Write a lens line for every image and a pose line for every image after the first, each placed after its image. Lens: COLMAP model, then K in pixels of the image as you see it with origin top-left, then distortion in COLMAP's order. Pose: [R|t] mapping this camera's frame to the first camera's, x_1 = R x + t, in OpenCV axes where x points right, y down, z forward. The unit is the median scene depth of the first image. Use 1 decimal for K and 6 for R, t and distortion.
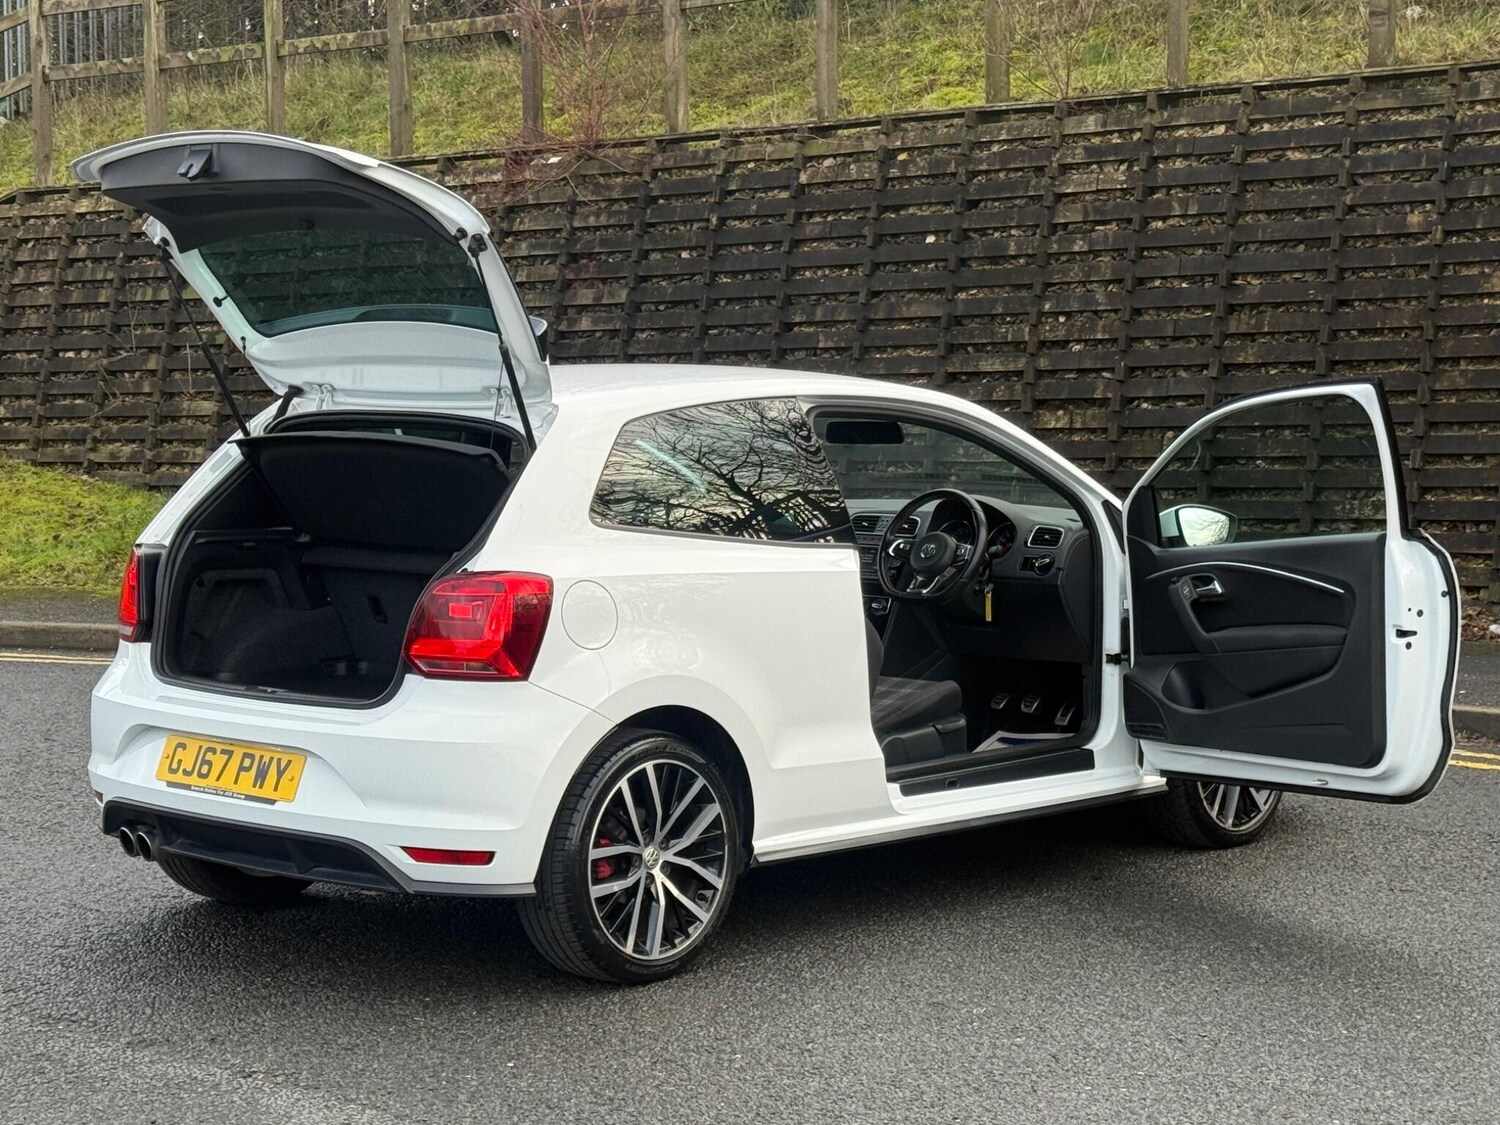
lens RADIAL K [[2906.1, 0, 736.2], [0, 2906.1, 587.9], [0, 0, 1]] dist [0.159982, 0.000000]
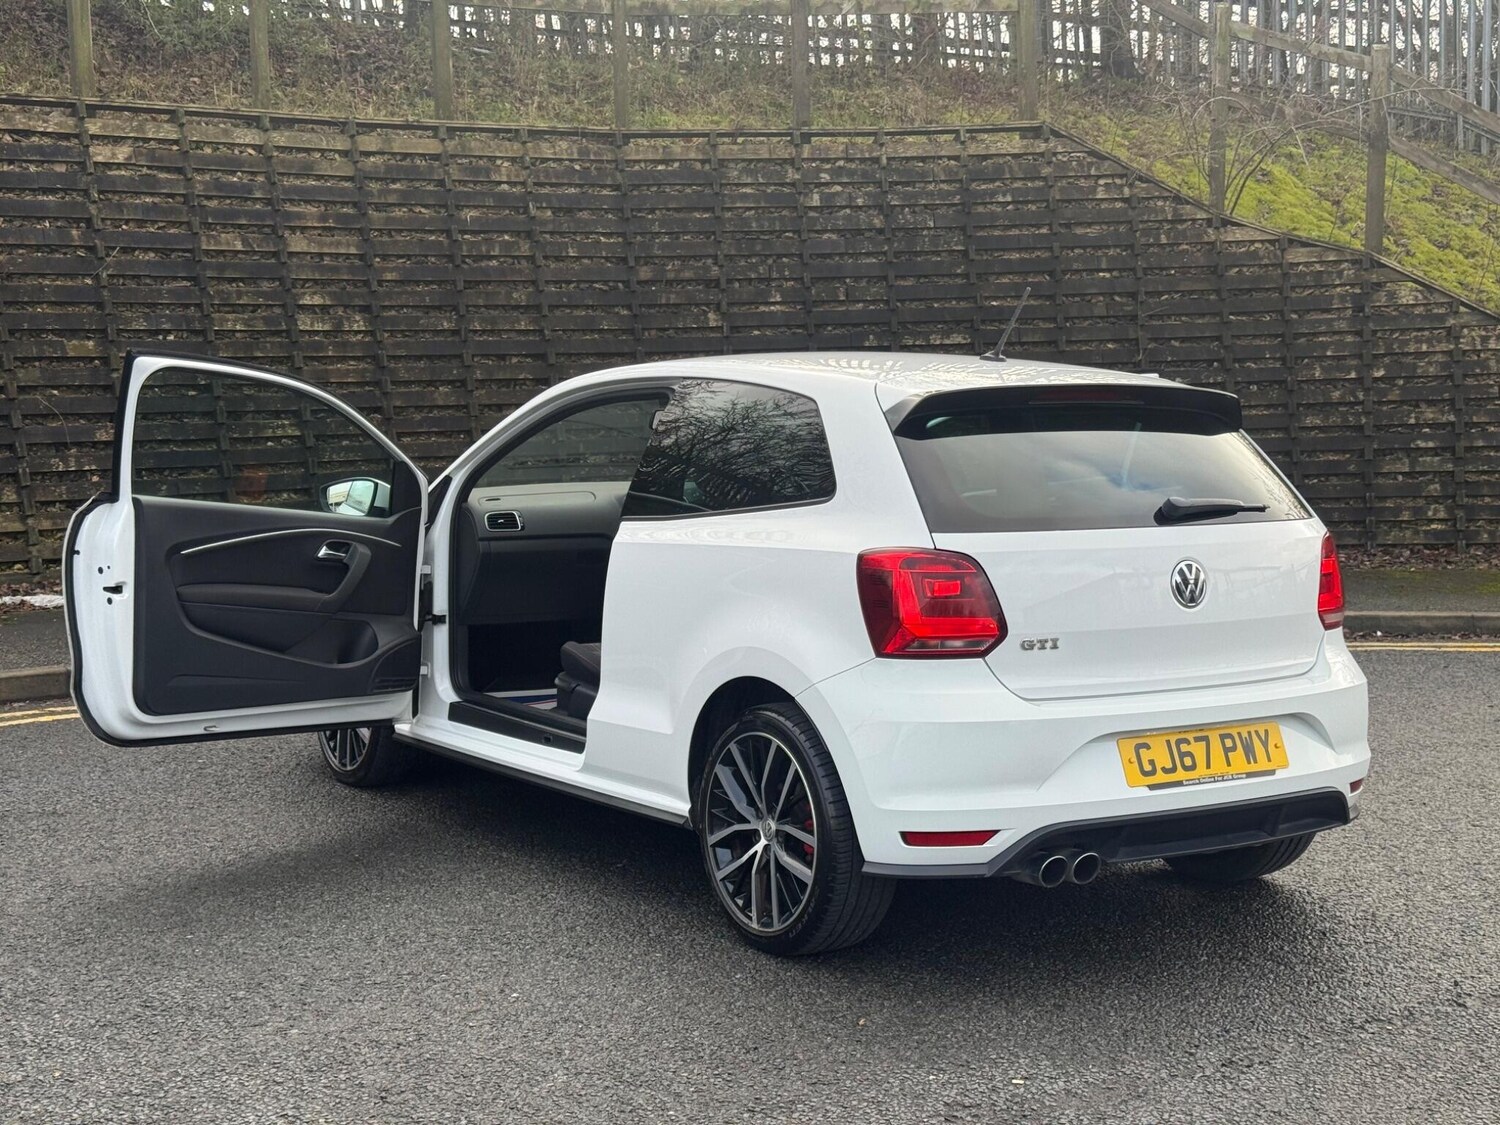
lens RADIAL K [[2122.9, 0, 785.1], [0, 2122.9, 544.1], [0, 0, 1]] dist [0.131267, 0.000000]
pose [[0.219804, -0.070700, 0.972979, -0.426529], [0.073993, 0.995706, 0.055636, -0.028161], [-0.972734, 0.059764, 0.224091, 0.459703]]
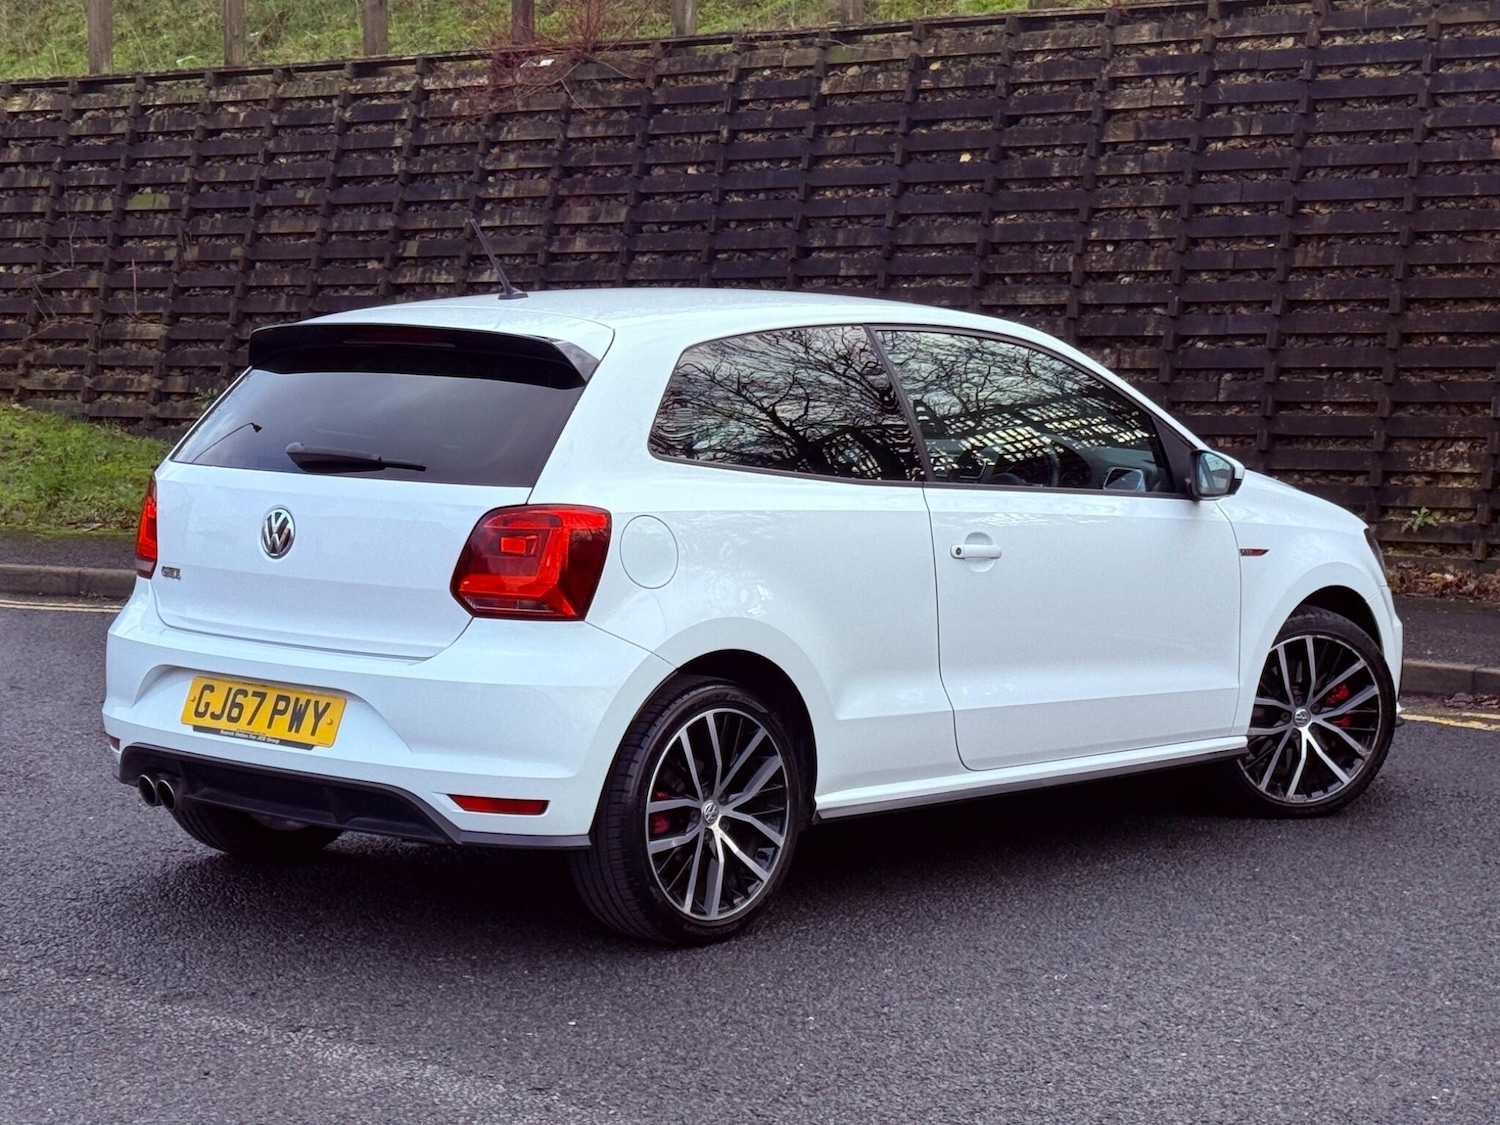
lens RADIAL K [[3298.3, 0, 738.1], [0, 3298.3, 563.0], [0, 0, 1]] dist [0.170979, 0.000000]
pose [[0.999805, 0.015098, 0.012727, -0.016316], [-0.015153, 0.999876, 0.004310, 0.003353], [-0.012661, -0.004502, 0.999910, -0.031830]]
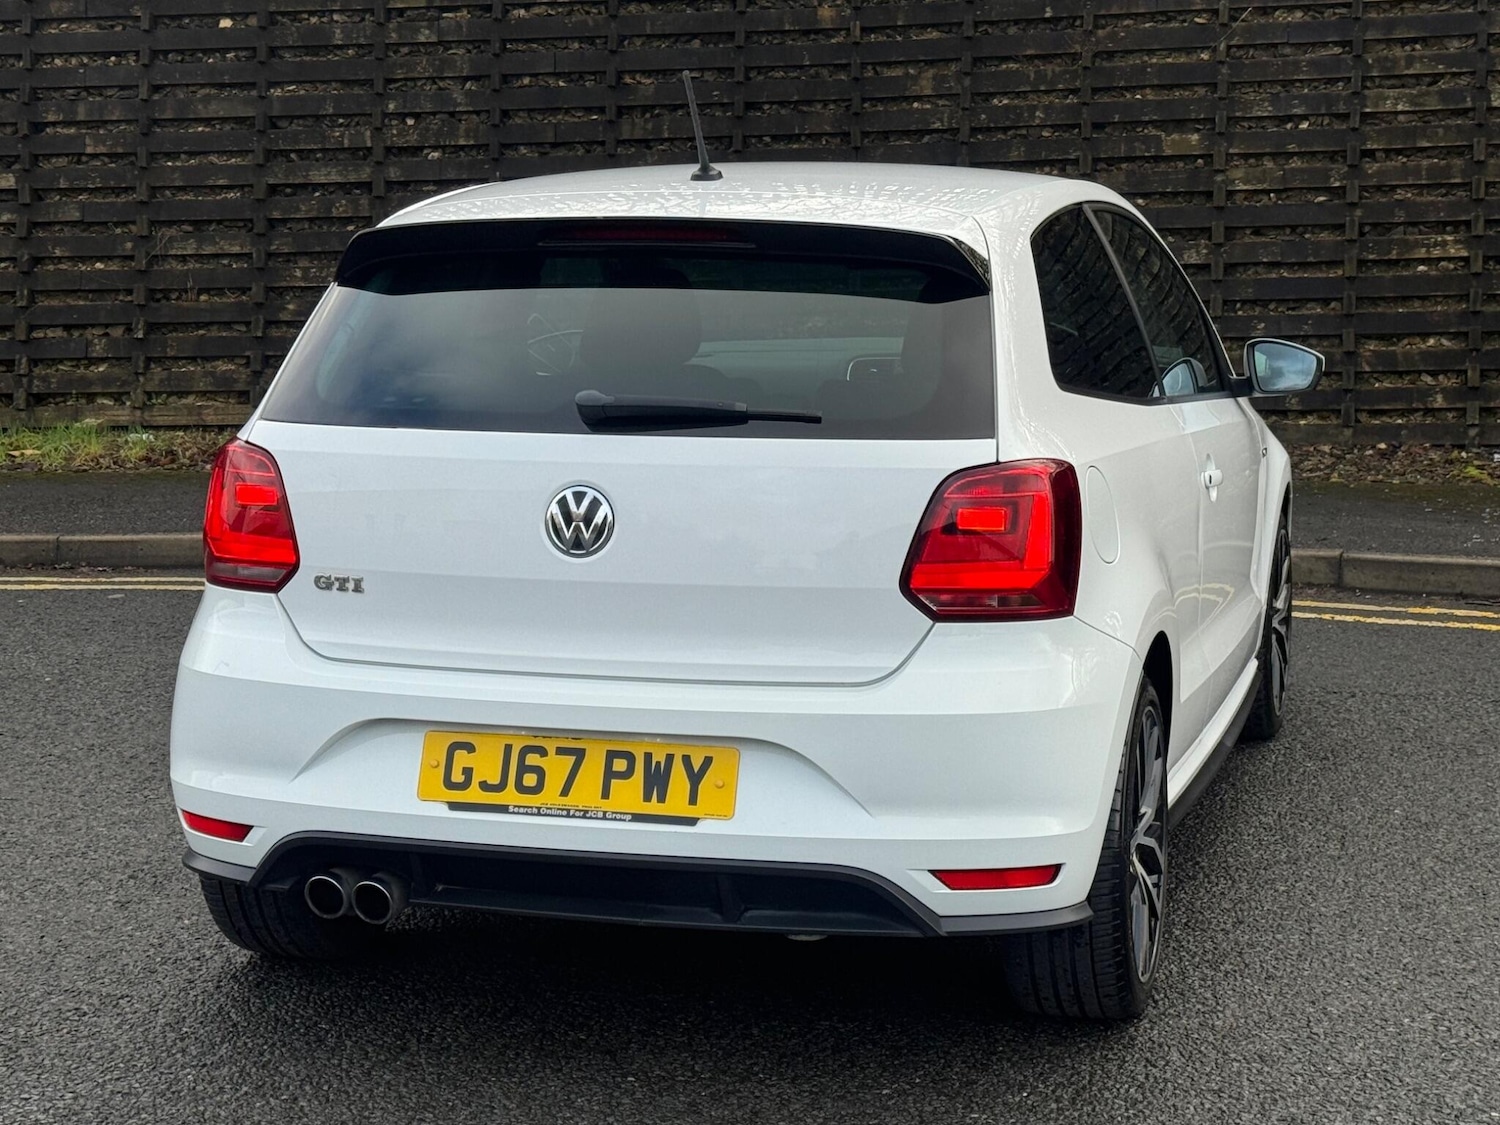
lens RADIAL K [[2906.1, 0, 750.0], [0, 2906.1, 571.8], [0, 0, 1]] dist [0.159982, 0.000000]
pose [[0.888604, -0.066241, 0.453867, -0.205916], [0.040997, 0.997027, 0.065247, -0.012201], [-0.456840, -0.039371, 0.888677, 0.187607]]
